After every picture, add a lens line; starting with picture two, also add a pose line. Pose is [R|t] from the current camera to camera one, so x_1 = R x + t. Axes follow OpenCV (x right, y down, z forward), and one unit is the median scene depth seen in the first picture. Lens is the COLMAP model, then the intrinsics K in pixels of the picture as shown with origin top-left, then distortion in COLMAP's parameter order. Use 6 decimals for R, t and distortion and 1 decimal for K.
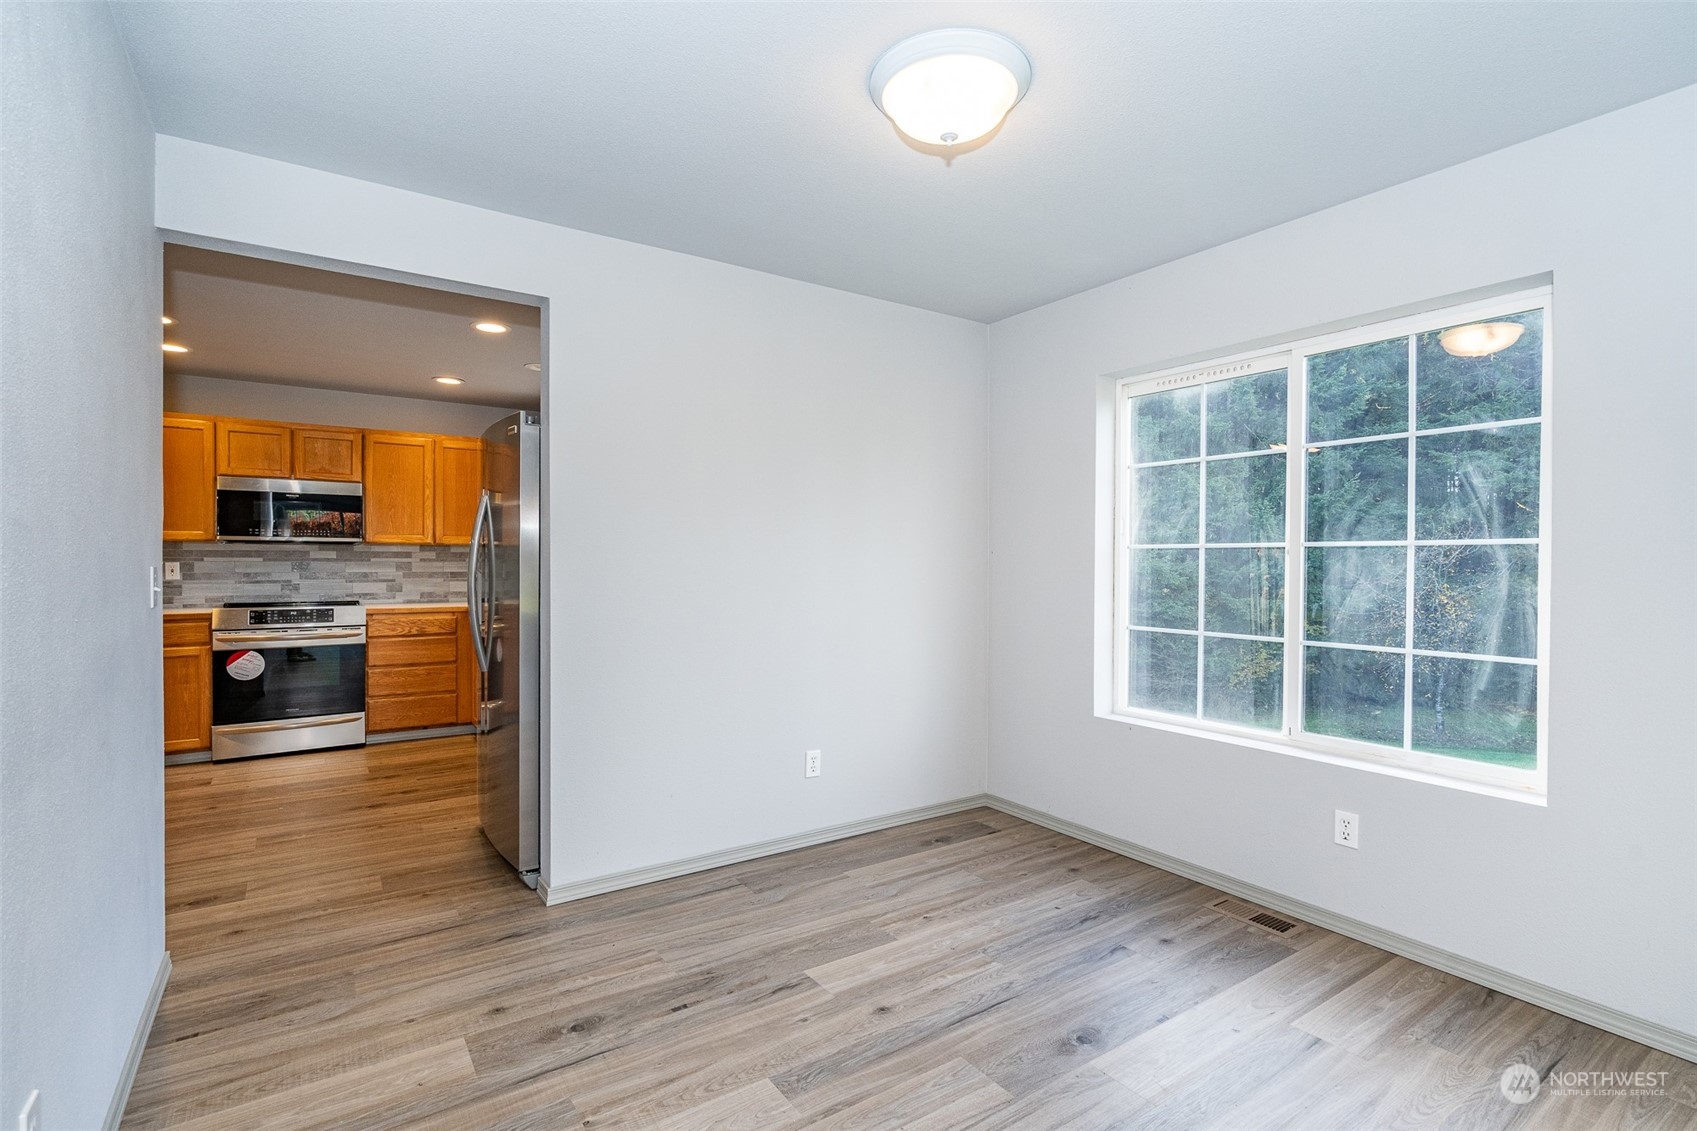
lens RADIAL K [[815.3, 0, 883.6], [0, 815.3, 565.5], [0, 0, 1]] dist [0.021007, -0.000298]
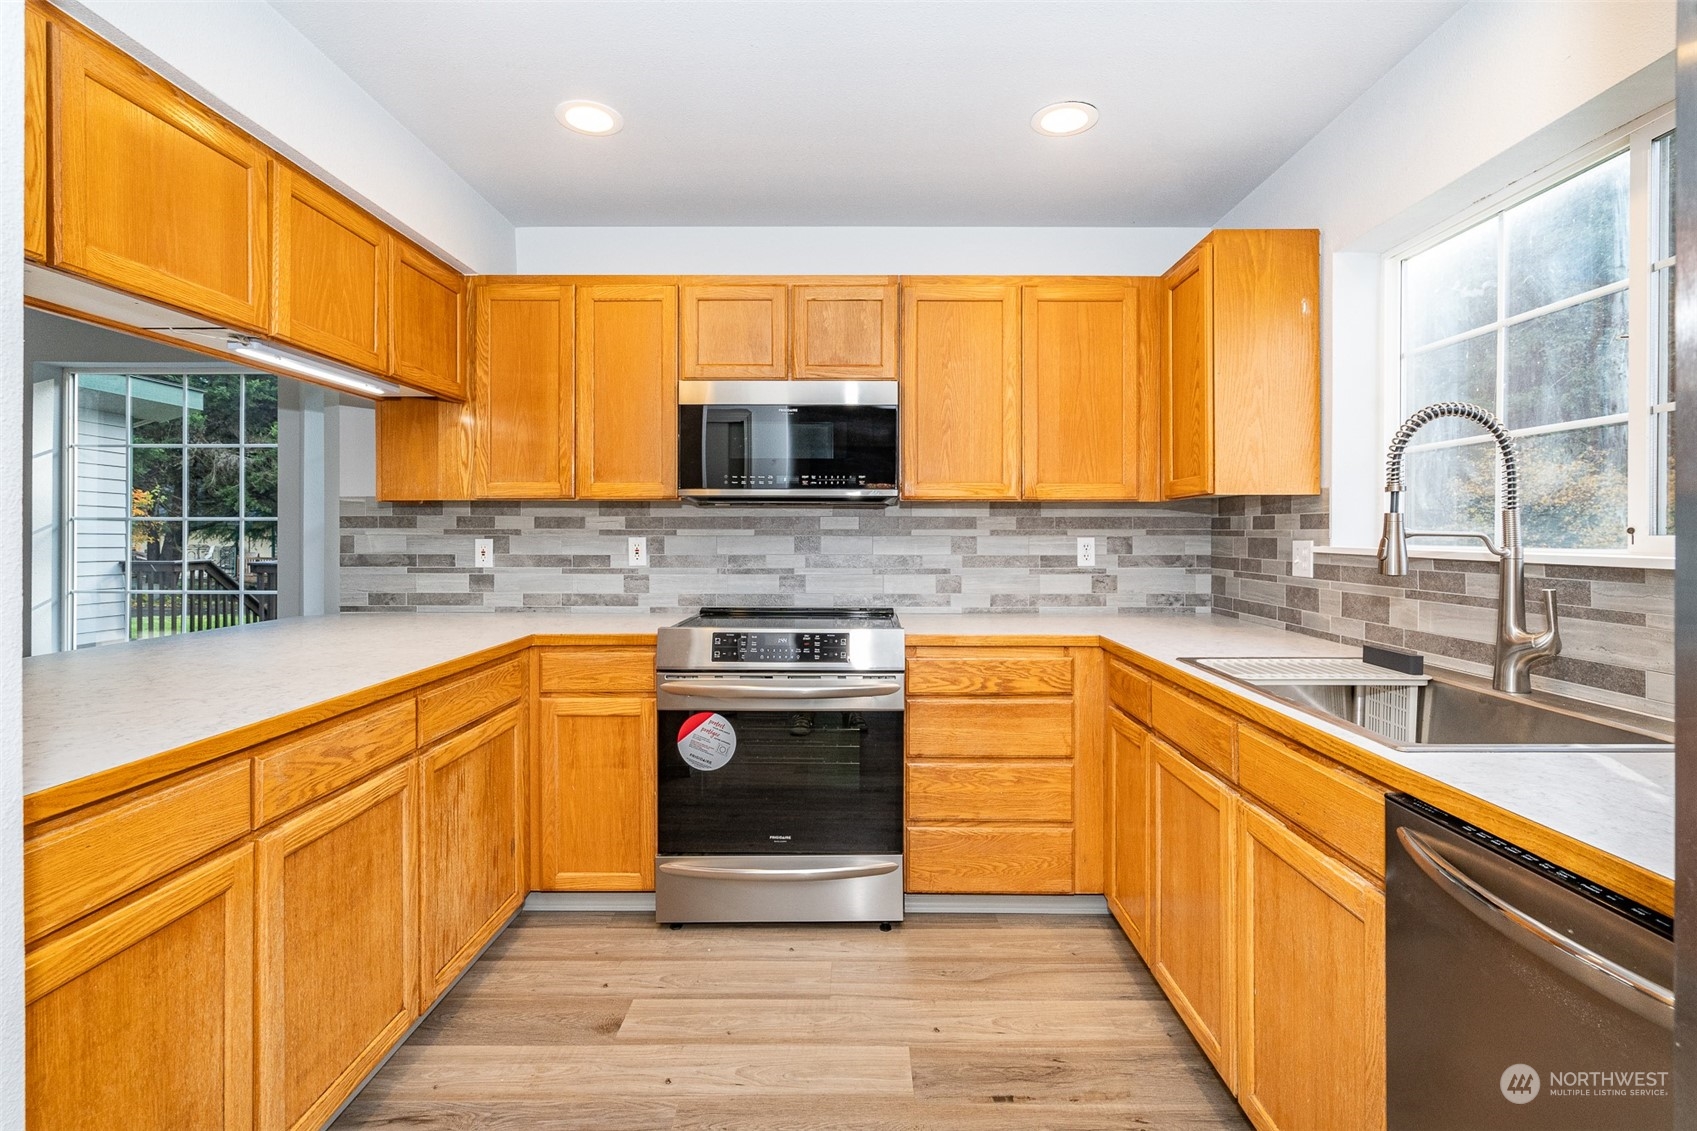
lens RADIAL K [[802.1, 0, 859.0], [0, 802.1, 530.7], [0, 0, 1]] dist [-0.001699, 0.000939]
pose [[0.815889, -0.005254, -0.578185, -0.376536], [-0.000440, 0.999953, -0.009708, -0.003242], [0.578209, 0.008175, 0.815848, 0.596586]]
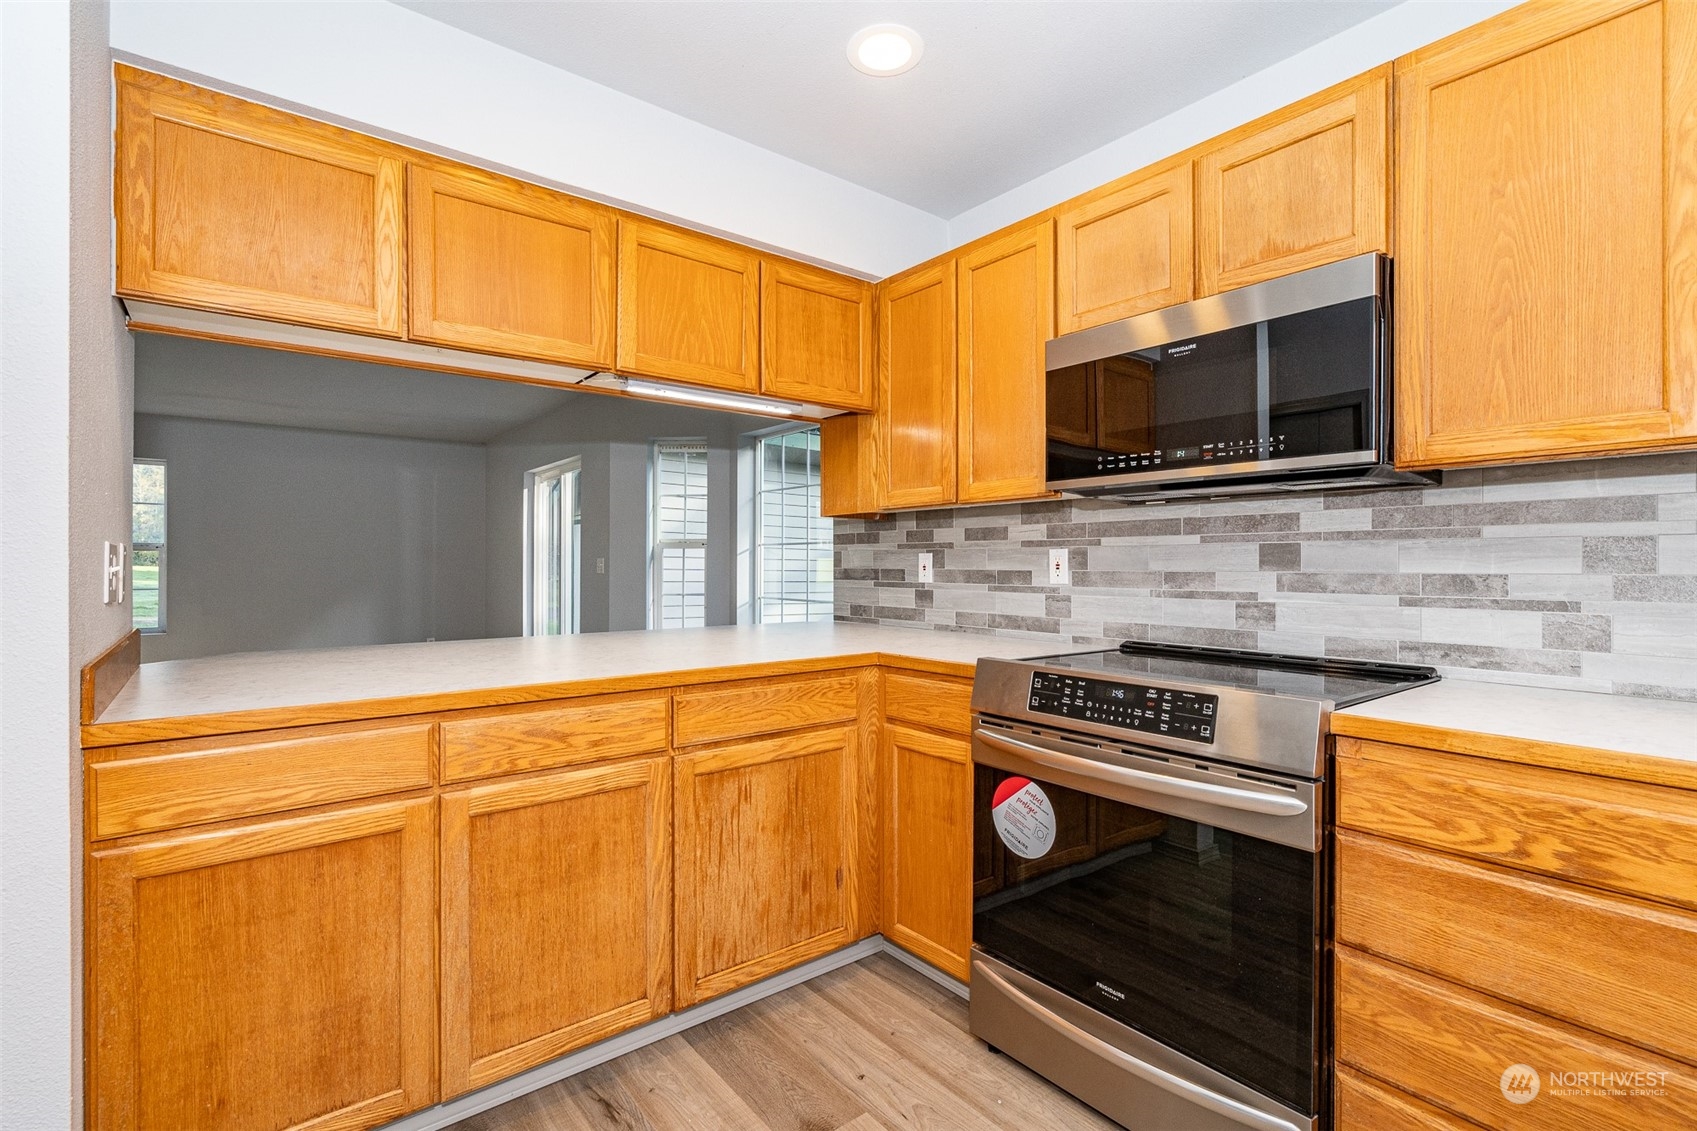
lens RADIAL K [[787.9, 0, 833.9], [0, 787.9, 565.0], [0, 0, 1]] dist [0.000086, 0.000897]
pose [[0.040843, -0.004517, -0.999155, -0.384106], [-0.006566, 0.999967, -0.004789, 0.008333], [0.999144, 0.006756, 0.040812, 0.822583]]
